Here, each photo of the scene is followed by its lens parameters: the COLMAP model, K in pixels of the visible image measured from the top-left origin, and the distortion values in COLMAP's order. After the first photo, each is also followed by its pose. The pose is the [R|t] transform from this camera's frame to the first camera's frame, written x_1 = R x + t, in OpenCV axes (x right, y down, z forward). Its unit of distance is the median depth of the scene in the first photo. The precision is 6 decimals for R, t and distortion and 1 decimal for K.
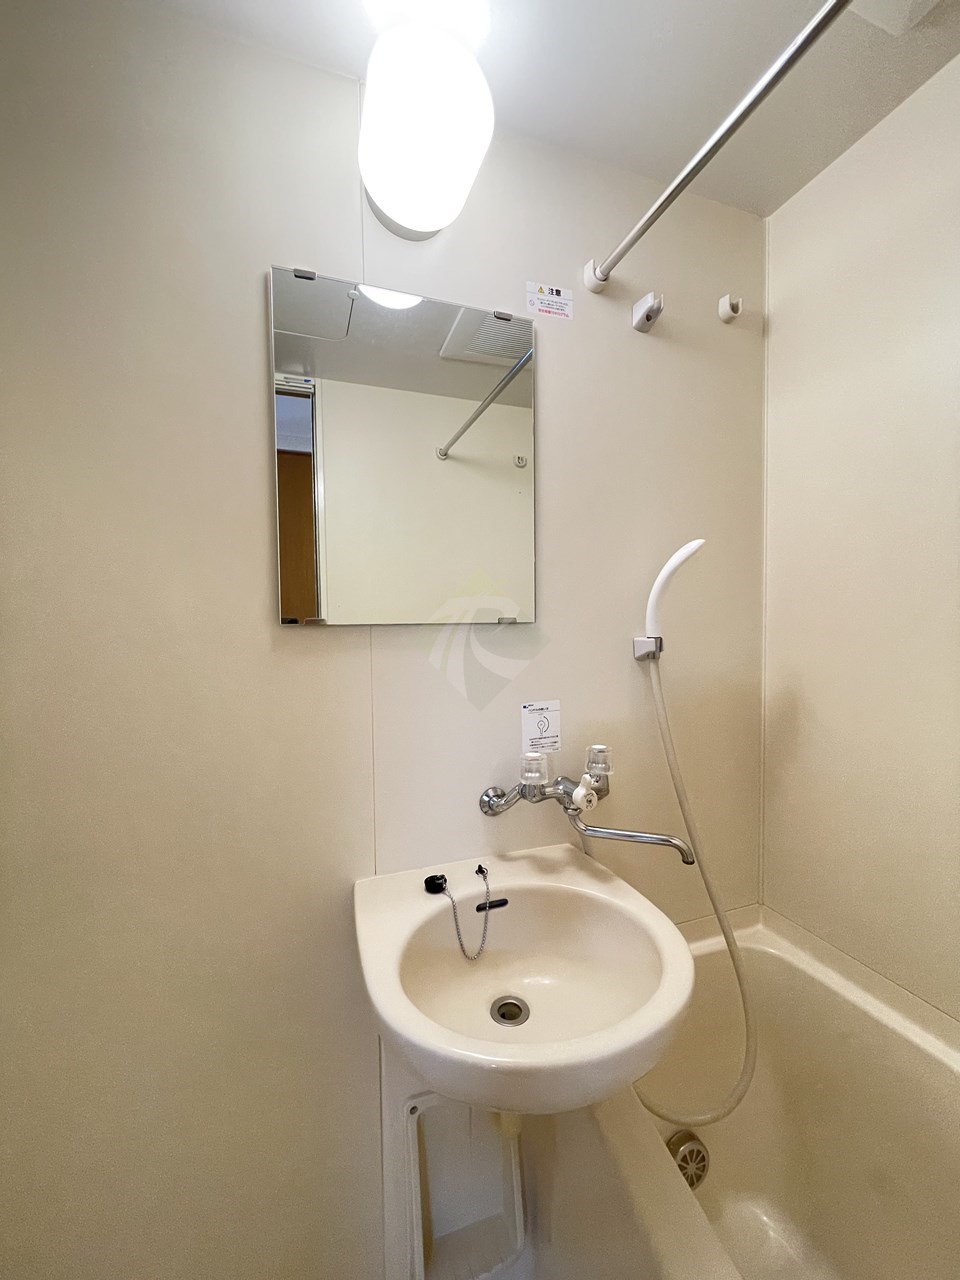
lens RADIAL K [[514.6, 0, 479.7], [0, 514.6, 642.3], [0, 0, 1]] dist [-0.000444, 0.000054]
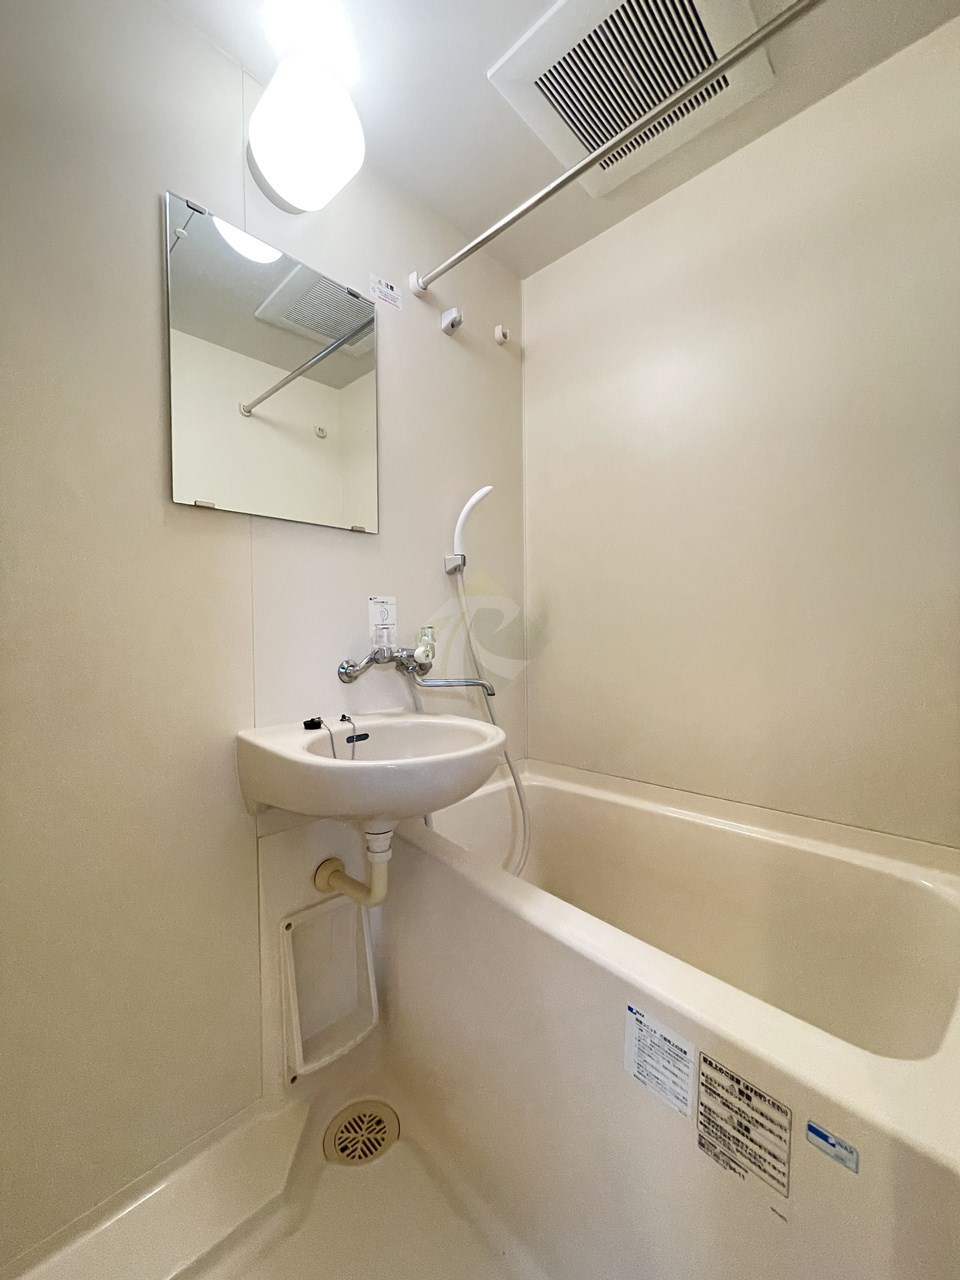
lens RADIAL K [[514.6, 0, 484.1], [0, 514.6, 637.3], [0, 0, 1]] dist [-0.000444, 0.000054]
pose [[0.893060, -0.007270, 0.449879, -0.232675], [0.018932, 0.999591, -0.021430, 0.248575], [-0.449540, 0.027655, 0.892832, -0.262547]]
